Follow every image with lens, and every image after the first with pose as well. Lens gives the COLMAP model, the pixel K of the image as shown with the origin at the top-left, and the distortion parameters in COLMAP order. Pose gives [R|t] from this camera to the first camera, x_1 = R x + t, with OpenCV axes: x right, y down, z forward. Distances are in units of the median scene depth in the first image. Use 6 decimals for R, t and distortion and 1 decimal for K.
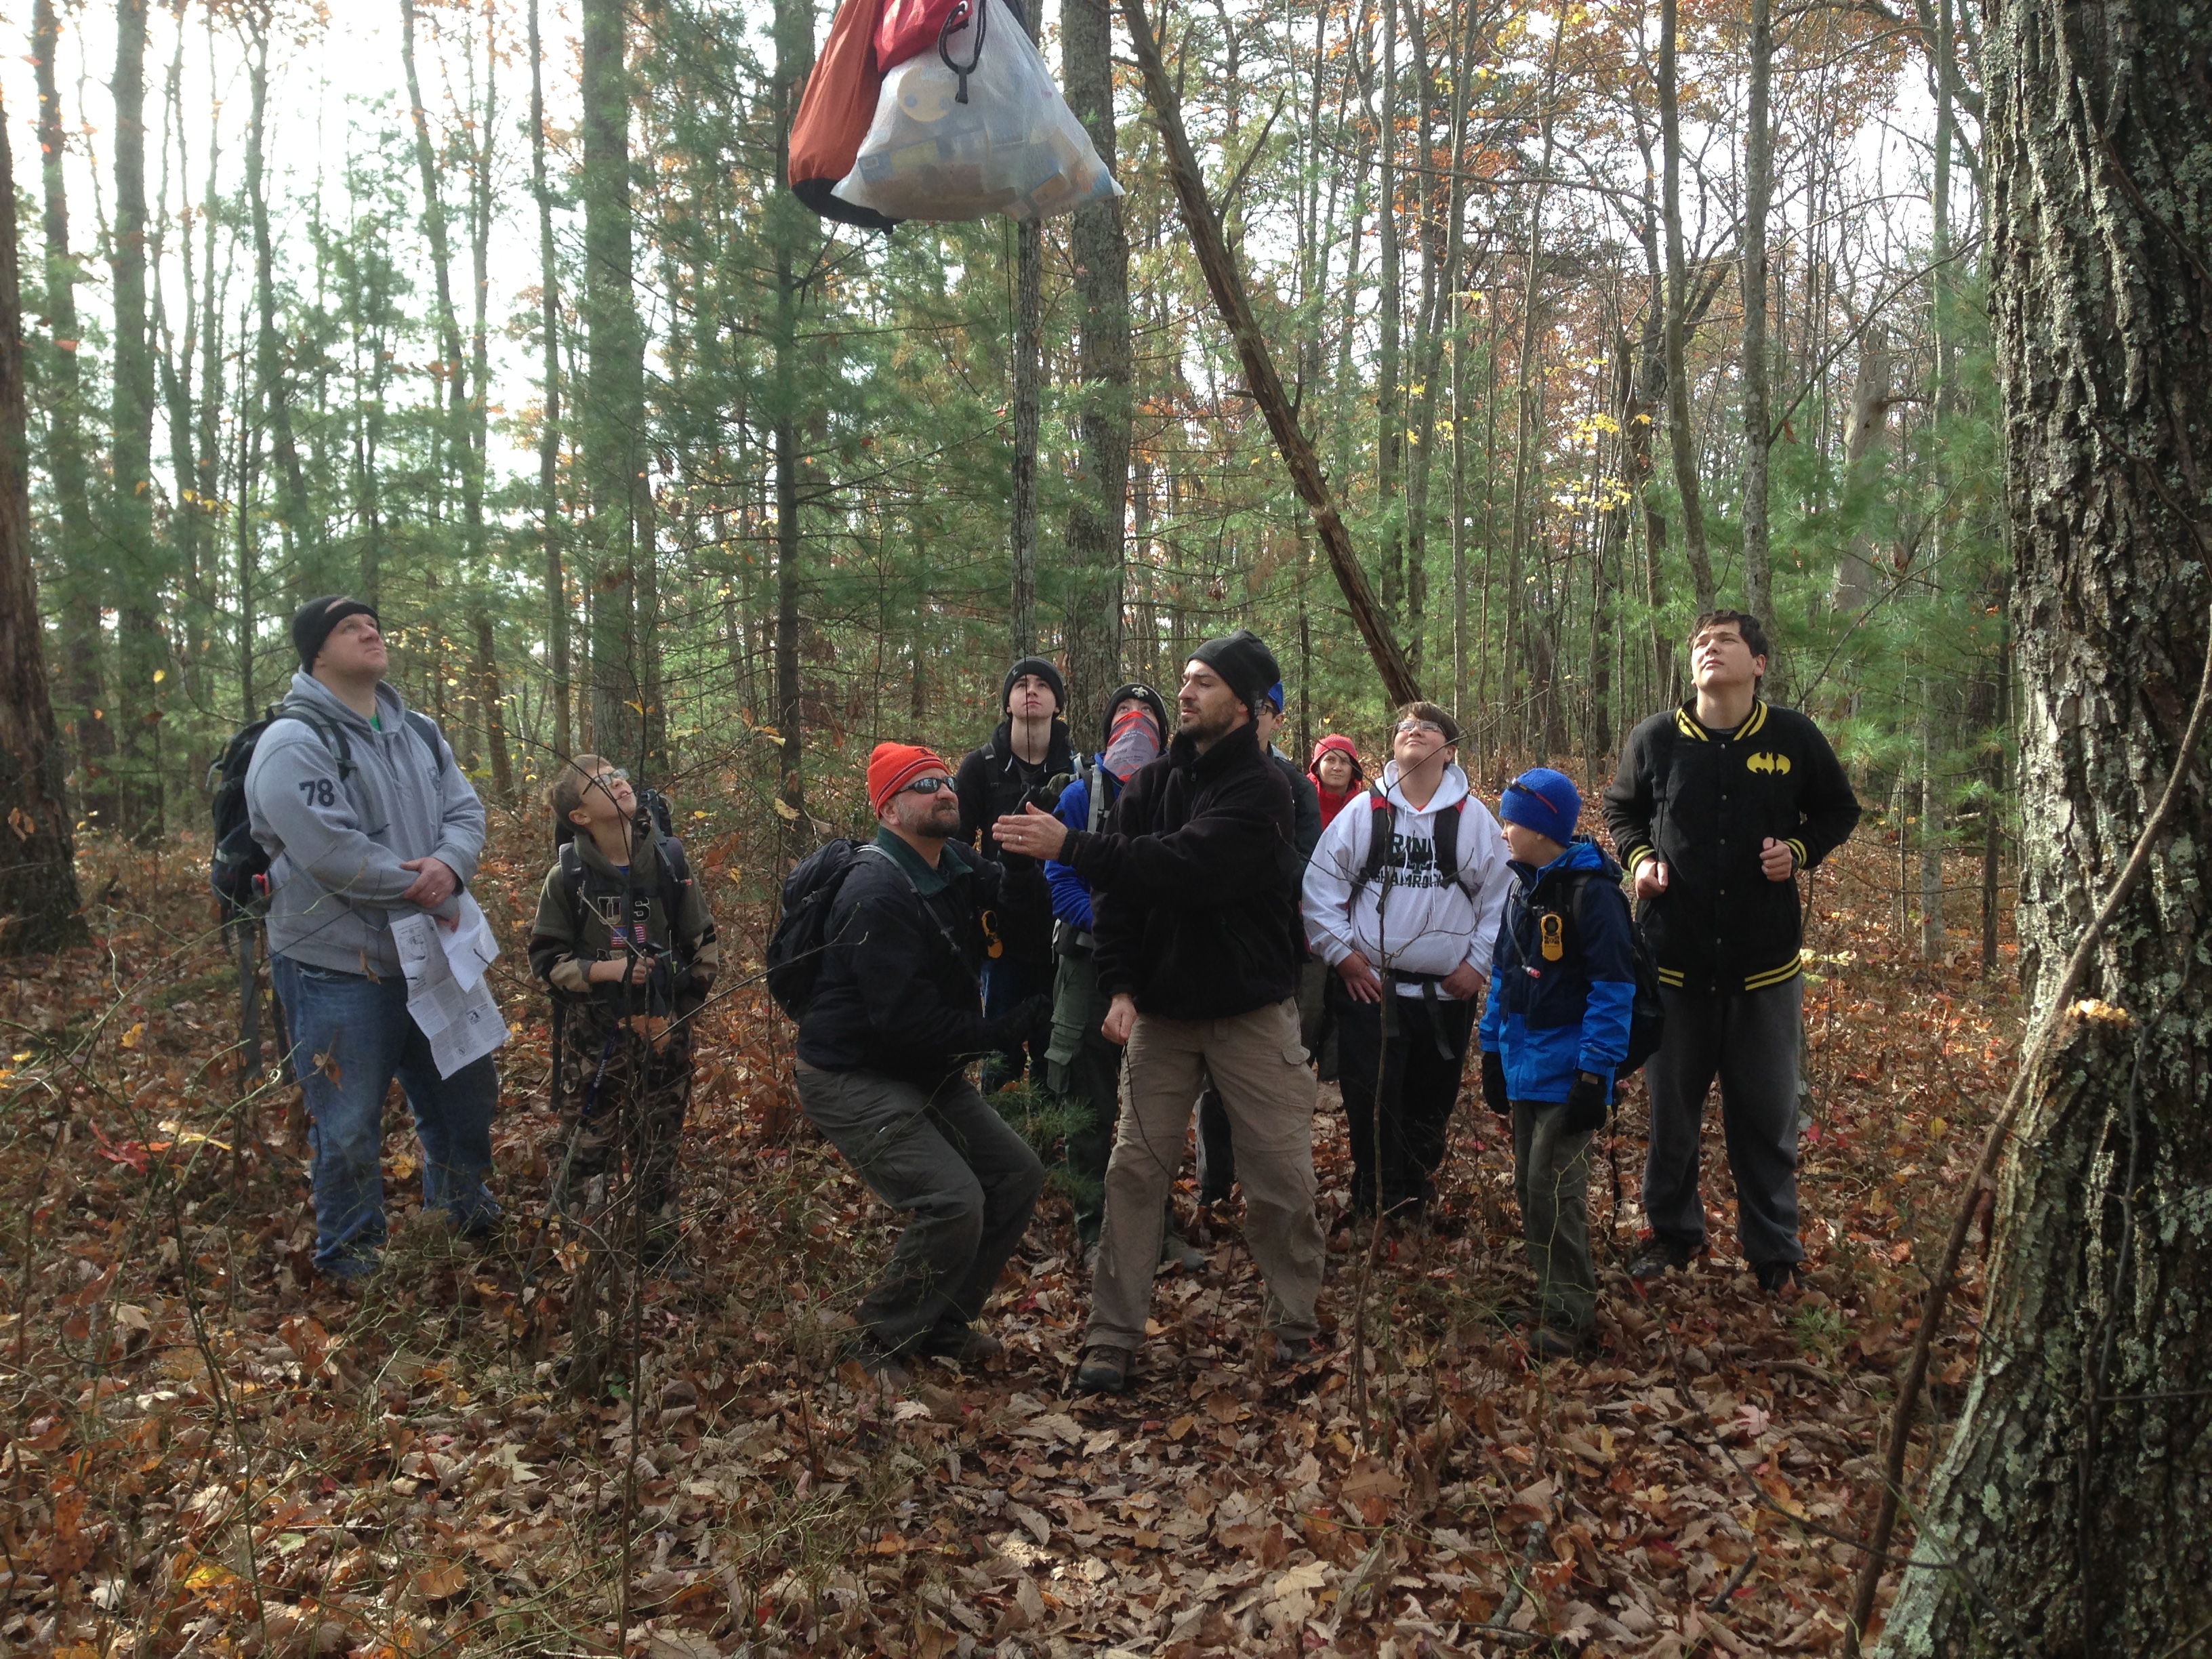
lens RADIAL K [[2074.7, 0, 1094.5], [0, 2074.7, 874.4], [0, 0, 1]] dist [0.159823, -0.235778]
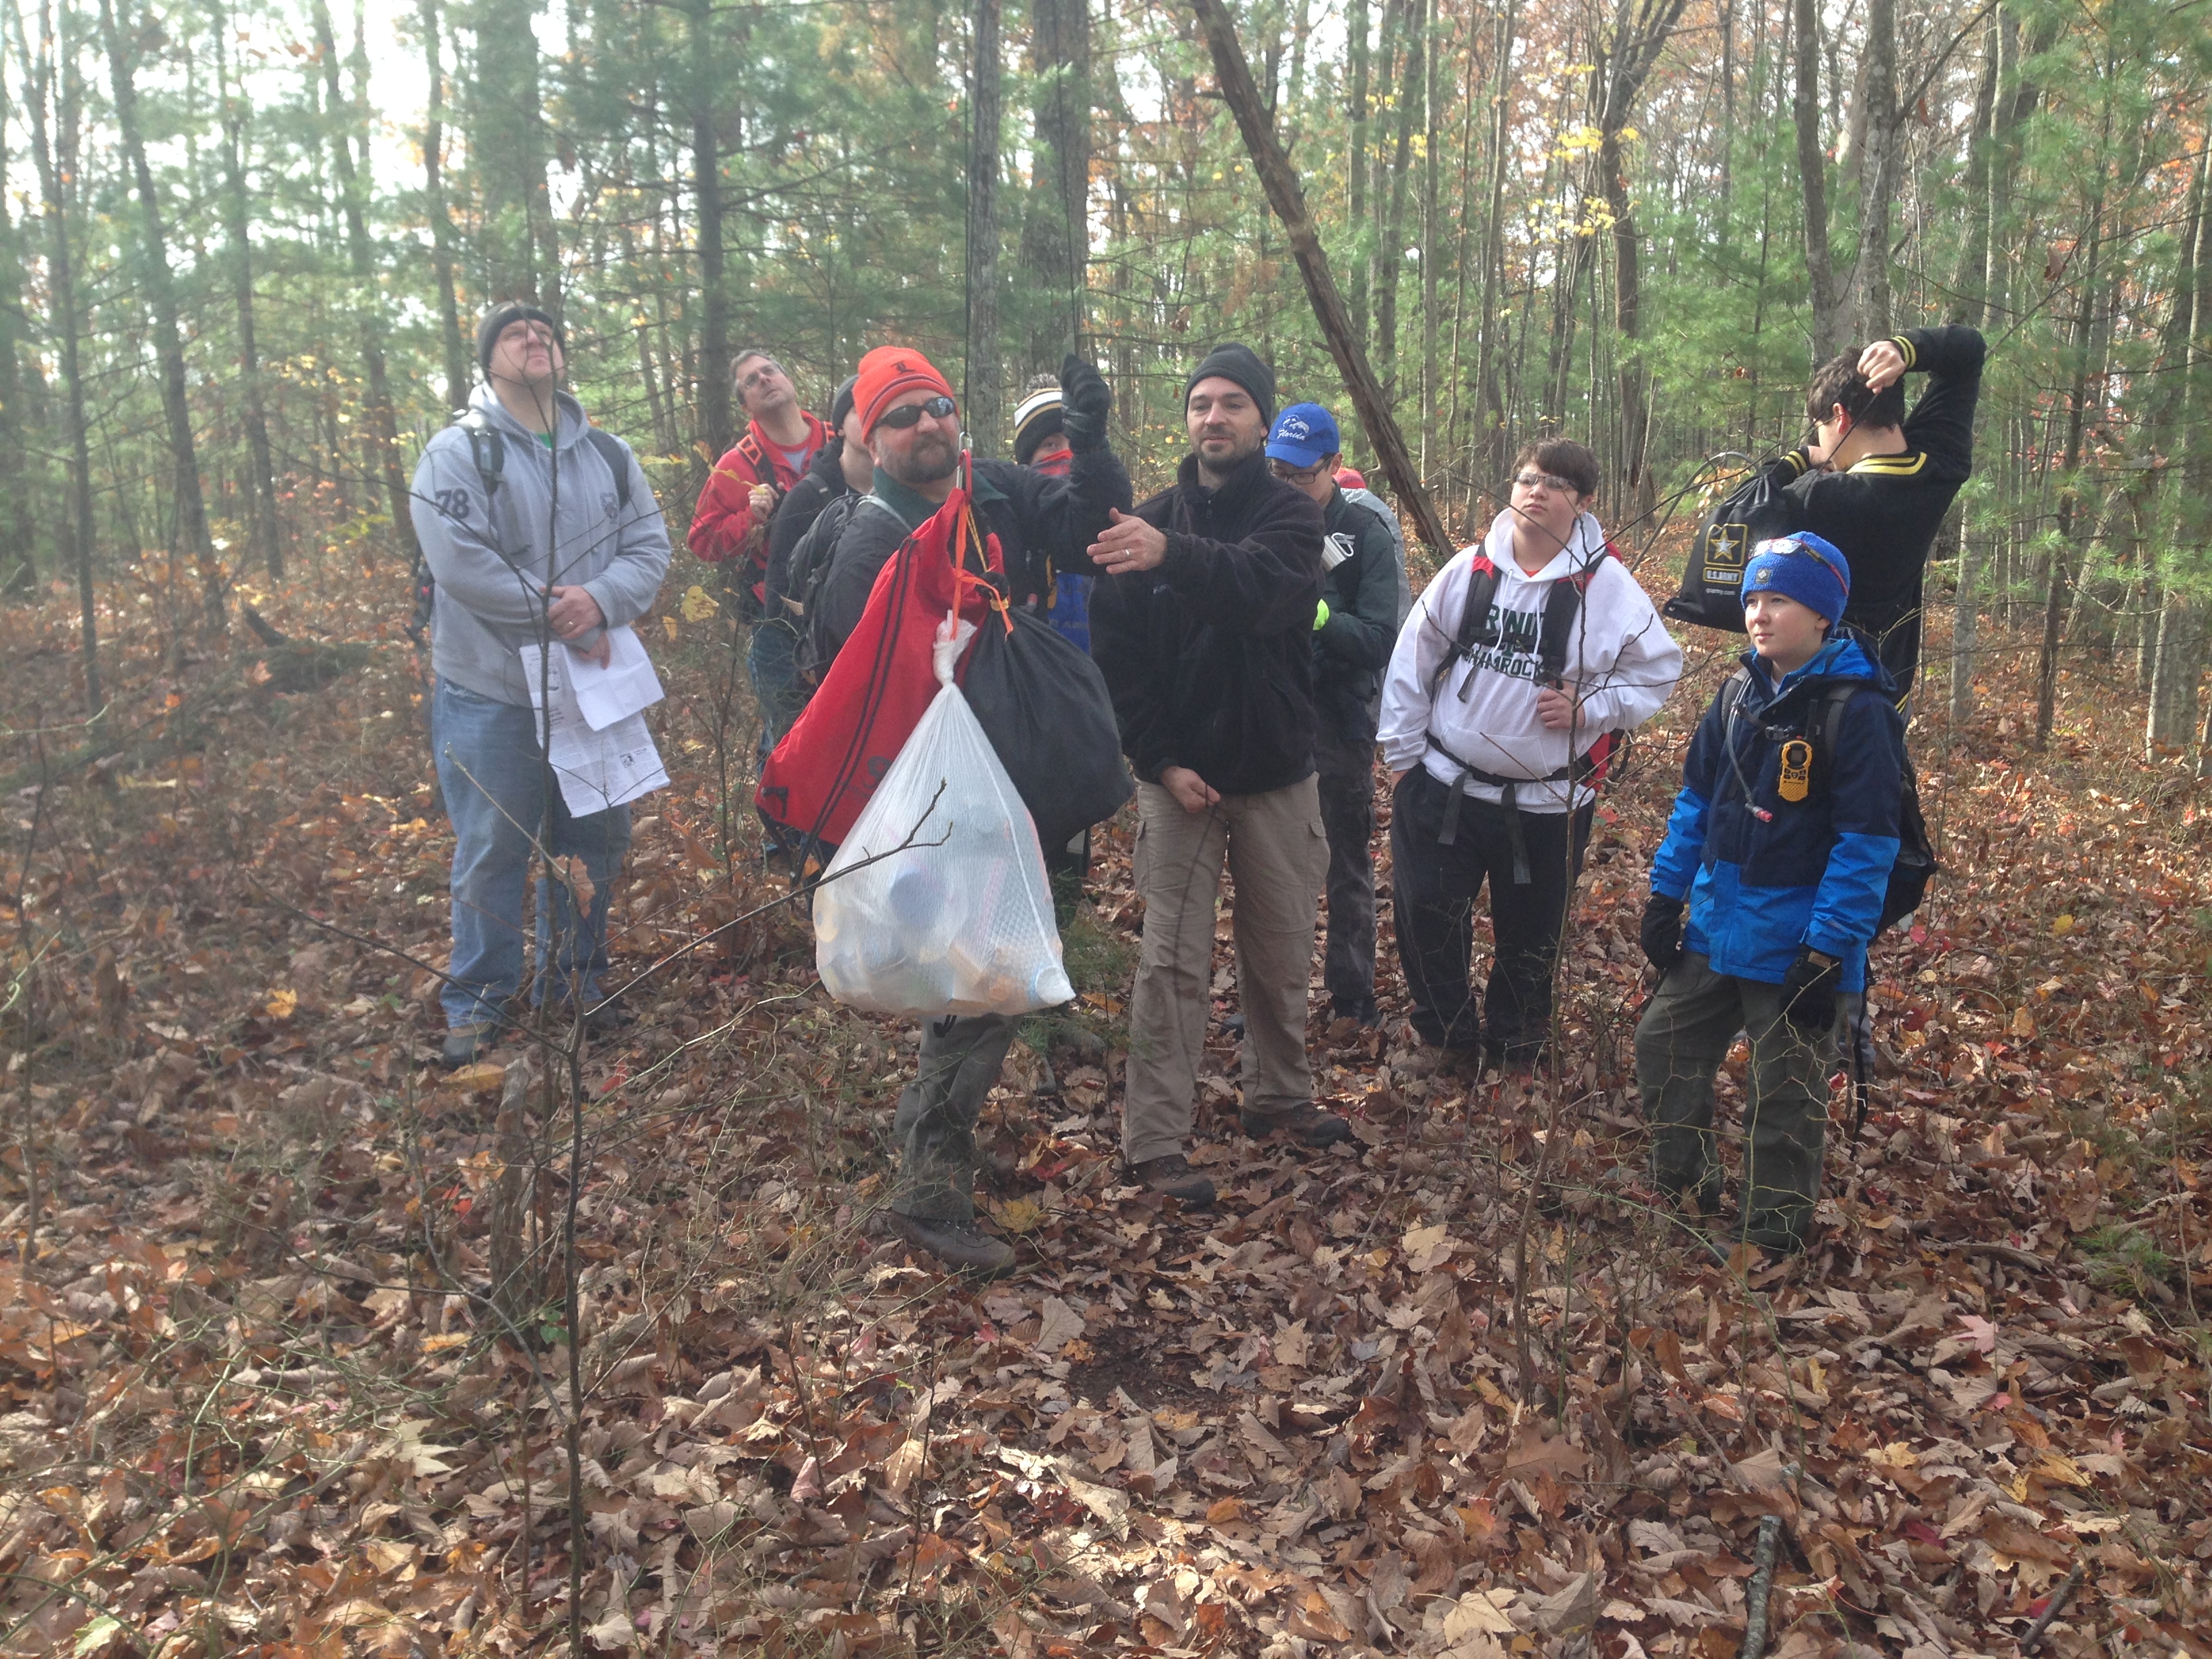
lens RADIAL K [[1794.8, 0, 1106.0], [0, 1794.8, 829.5], [0, 0, 1]] dist [0.060643, 0.000408]
pose [[0.997228, -0.013410, 0.073188, -0.054559], [0.004164, 0.992142, 0.125047, -0.017780], [-0.074290, -0.124395, 0.989448, 0.273161]]
